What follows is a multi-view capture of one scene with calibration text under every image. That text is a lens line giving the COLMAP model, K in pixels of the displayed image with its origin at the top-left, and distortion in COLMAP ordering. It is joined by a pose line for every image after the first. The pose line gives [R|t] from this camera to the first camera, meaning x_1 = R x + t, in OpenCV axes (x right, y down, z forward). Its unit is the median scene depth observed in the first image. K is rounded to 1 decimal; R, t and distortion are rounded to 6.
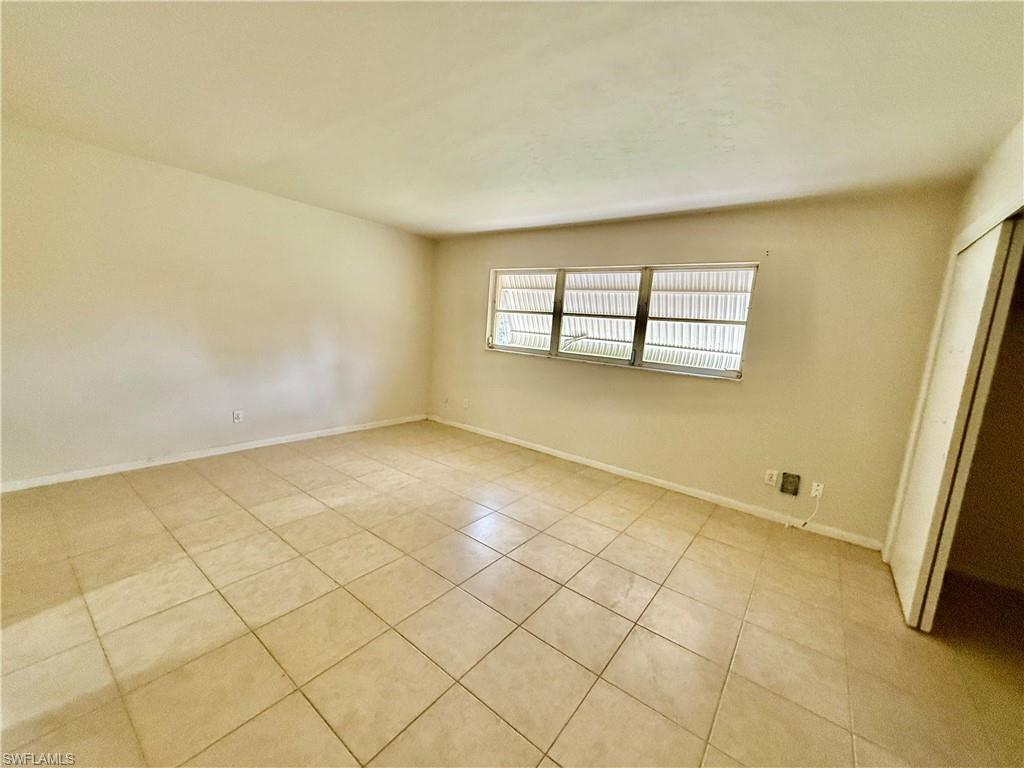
lens RADIAL K [[407.7, 0, 509.7], [0, 407.7, 383.3], [0, 0, 1]] dist [-0.000020, -0.000289]
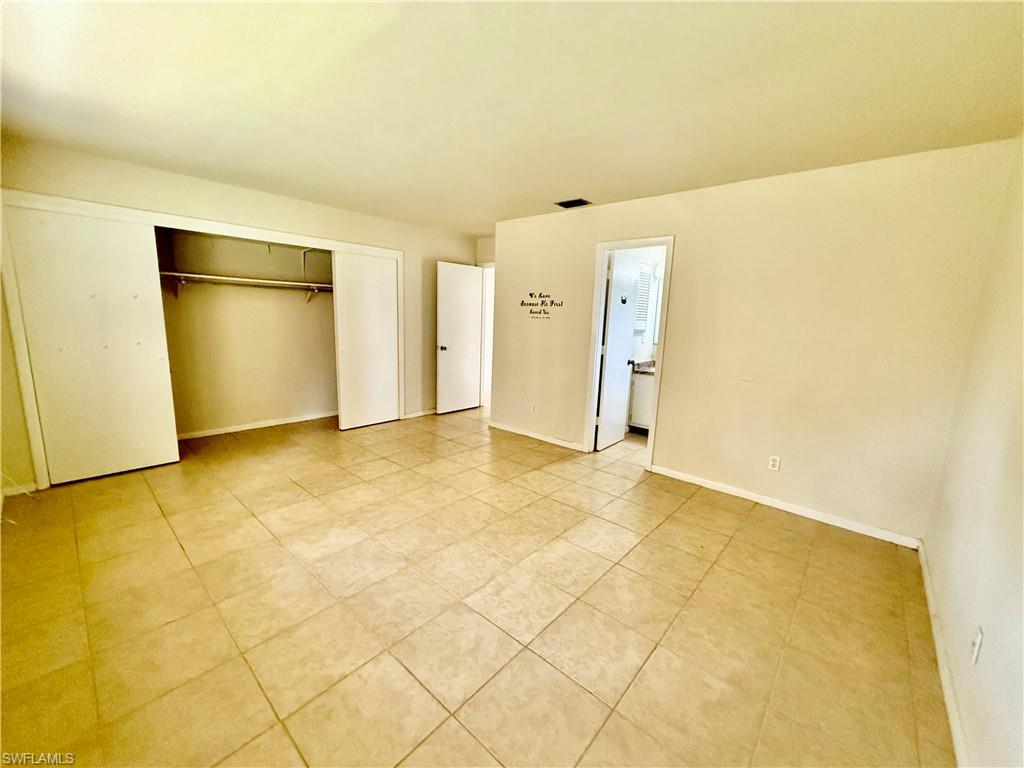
lens RADIAL K [[407.7, 0, 509.7], [0, 407.7, 383.3], [0, 0, 1]] dist [-0.000020, -0.000289]
pose [[-0.991821, -0.116412, 0.052335, -0.356656], [-0.094732, 0.946202, 0.309398, -0.298680], [-0.085538, 0.301909, -0.949491, 1.871090]]
